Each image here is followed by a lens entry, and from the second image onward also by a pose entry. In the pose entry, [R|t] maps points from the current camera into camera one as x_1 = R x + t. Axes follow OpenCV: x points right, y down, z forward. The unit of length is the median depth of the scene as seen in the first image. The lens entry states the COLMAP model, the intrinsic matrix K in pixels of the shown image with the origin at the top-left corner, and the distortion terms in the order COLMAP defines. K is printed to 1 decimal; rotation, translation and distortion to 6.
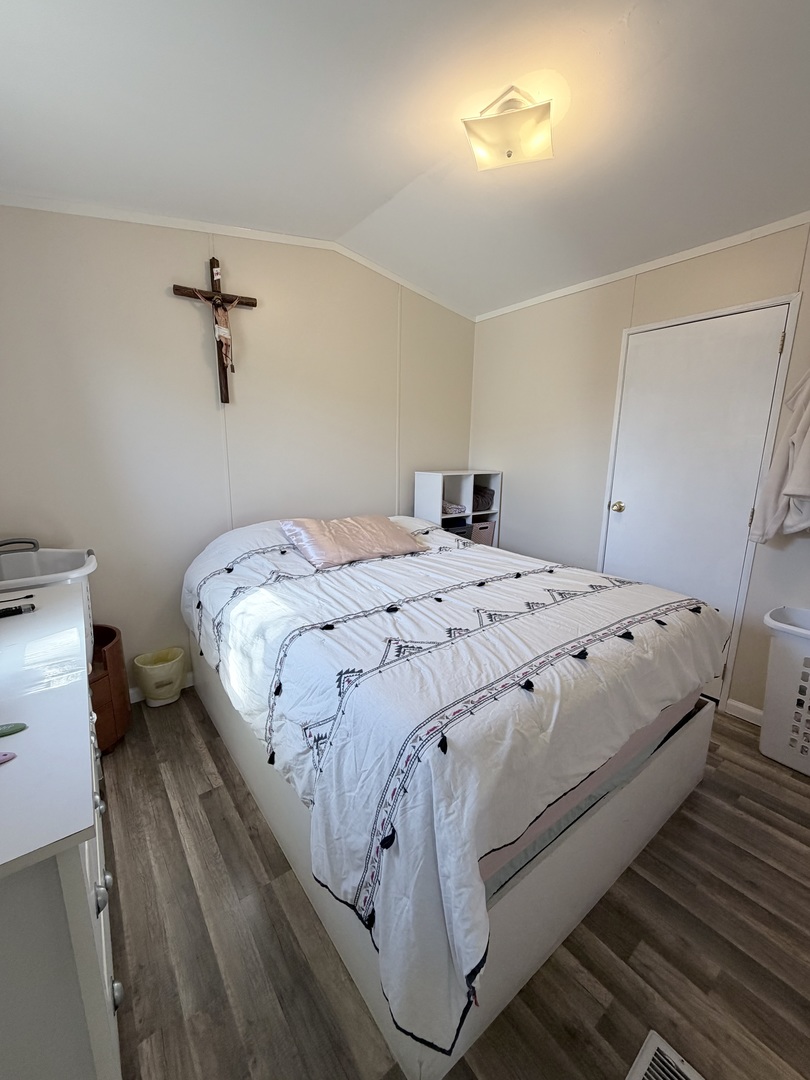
lens RADIAL K [[432.3, 0, 407.8], [0, 432.3, 541.0], [0, 0, 1]] dist [0.003493, 0.000267]
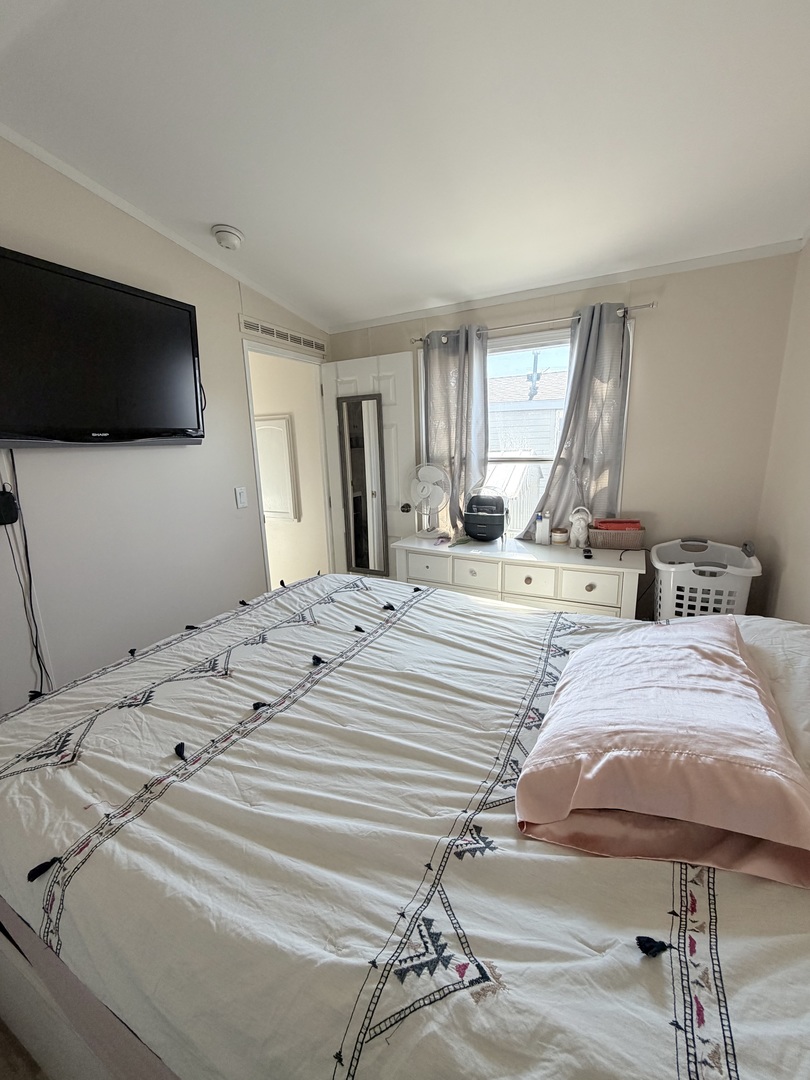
lens RADIAL K [[432.3, 0, 405.2], [0, 432.3, 539.5], [0, 0, 1]] dist [0.003493, 0.000267]
pose [[-0.909880, 0.110749, -0.399817, 0.375615], [-0.061970, 0.916618, 0.394931, -0.477274], [0.410217, 0.384117, -0.827149, 1.952678]]
